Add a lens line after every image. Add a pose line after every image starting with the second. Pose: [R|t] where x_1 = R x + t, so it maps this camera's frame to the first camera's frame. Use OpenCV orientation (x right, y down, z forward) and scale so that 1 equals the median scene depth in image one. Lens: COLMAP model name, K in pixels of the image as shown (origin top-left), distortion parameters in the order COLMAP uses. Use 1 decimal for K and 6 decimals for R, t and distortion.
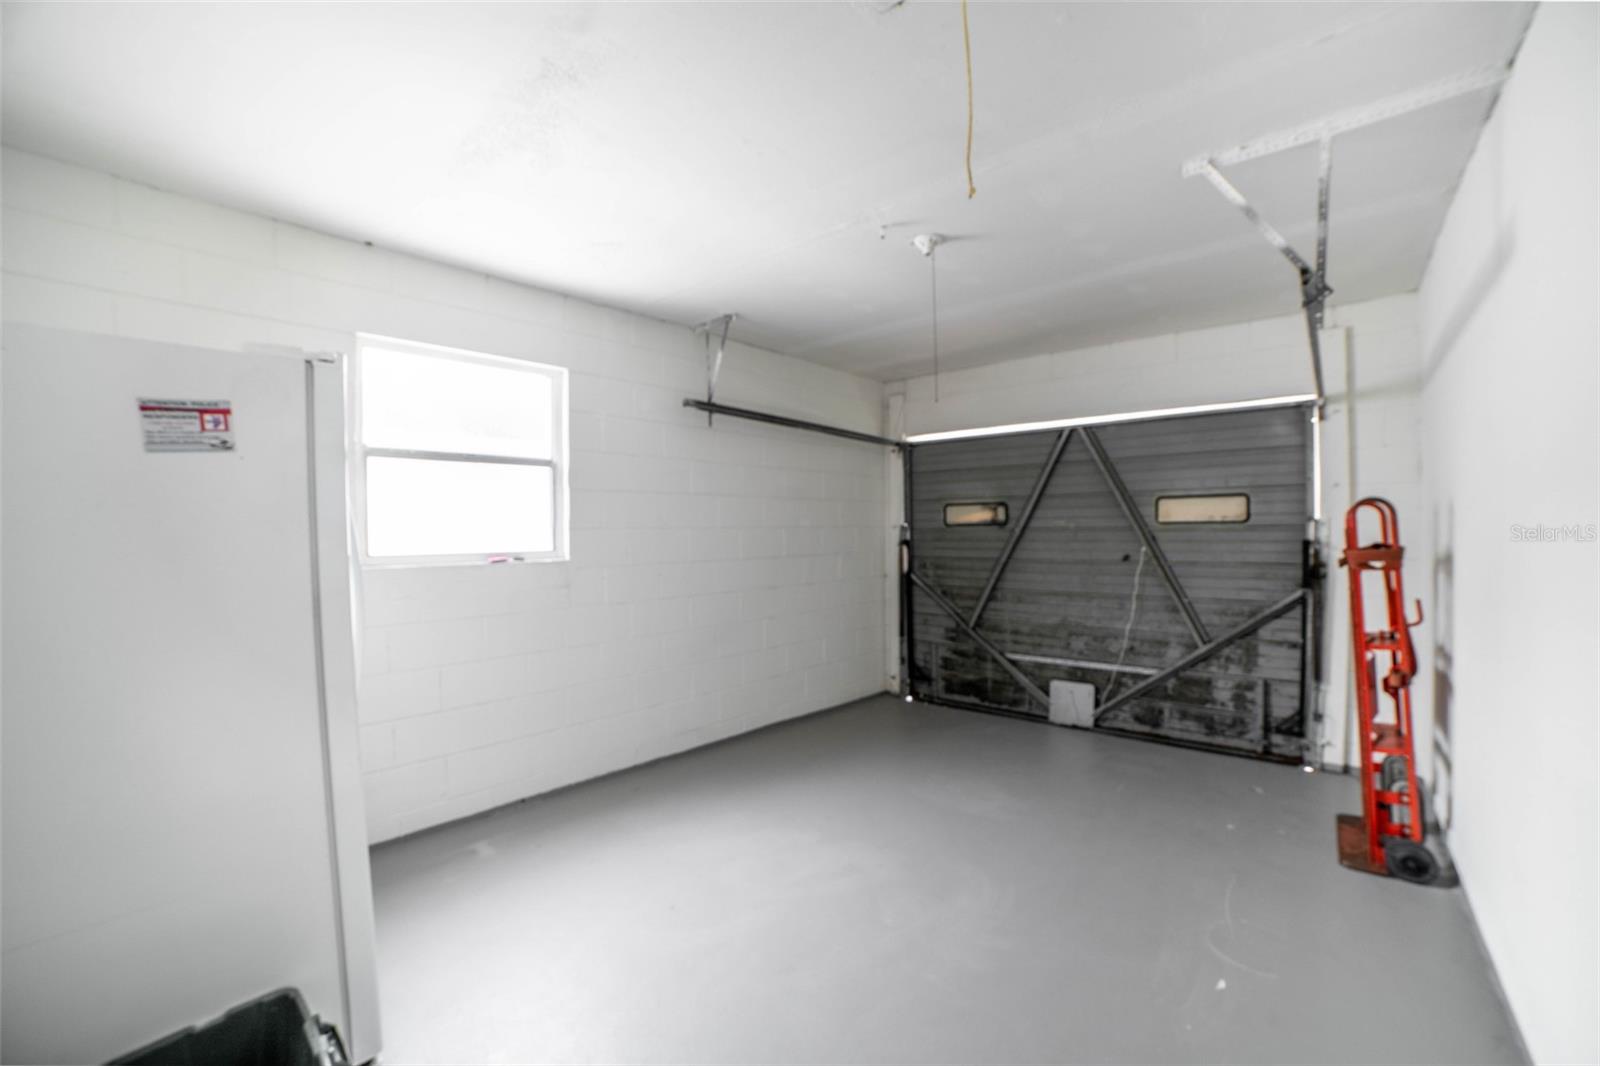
lens RADIAL K [[660.2, 0, 802.9], [0, 660.2, 541.7], [0, 0, 1]] dist [-0.106074, 0.038164]
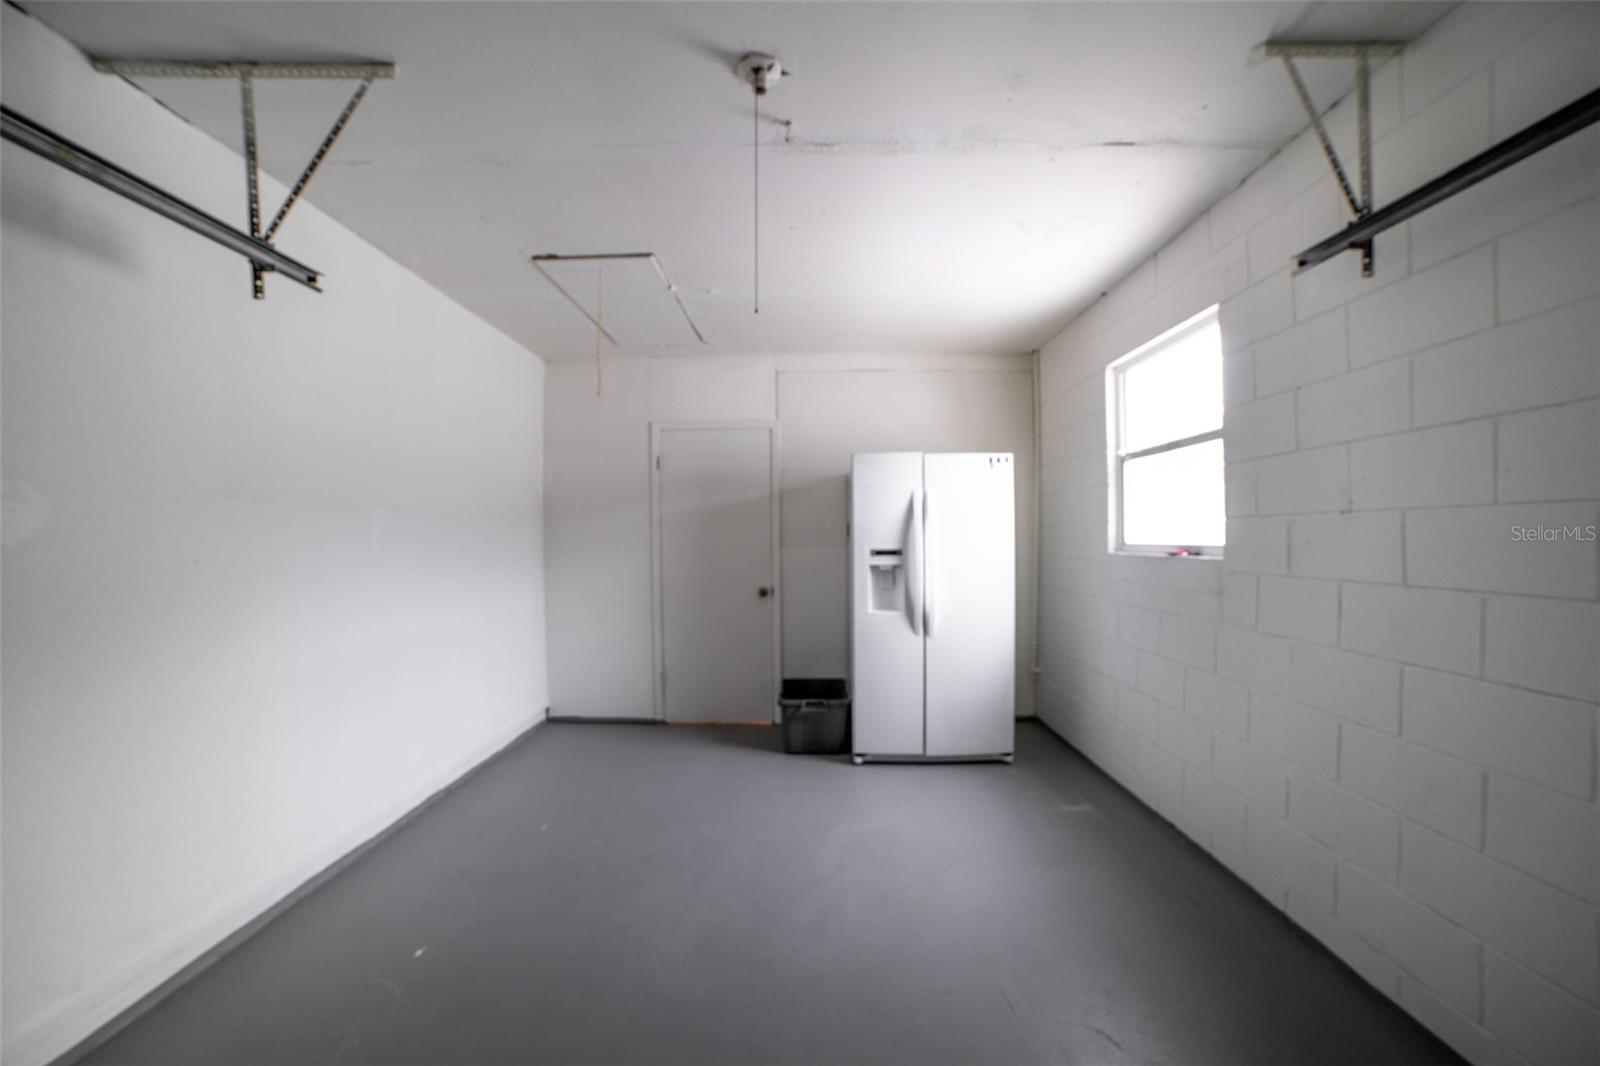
lens RADIAL K [[660.2, 0, 802.9], [0, 660.2, 541.7], [0, 0, 1]] dist [-0.106074, 0.038164]
pose [[-0.763928, 0.021909, -0.644929, 0.503470], [0.005206, 0.999600, 0.027791, -0.015167], [0.645280, 0.017873, -0.763737, 1.328246]]
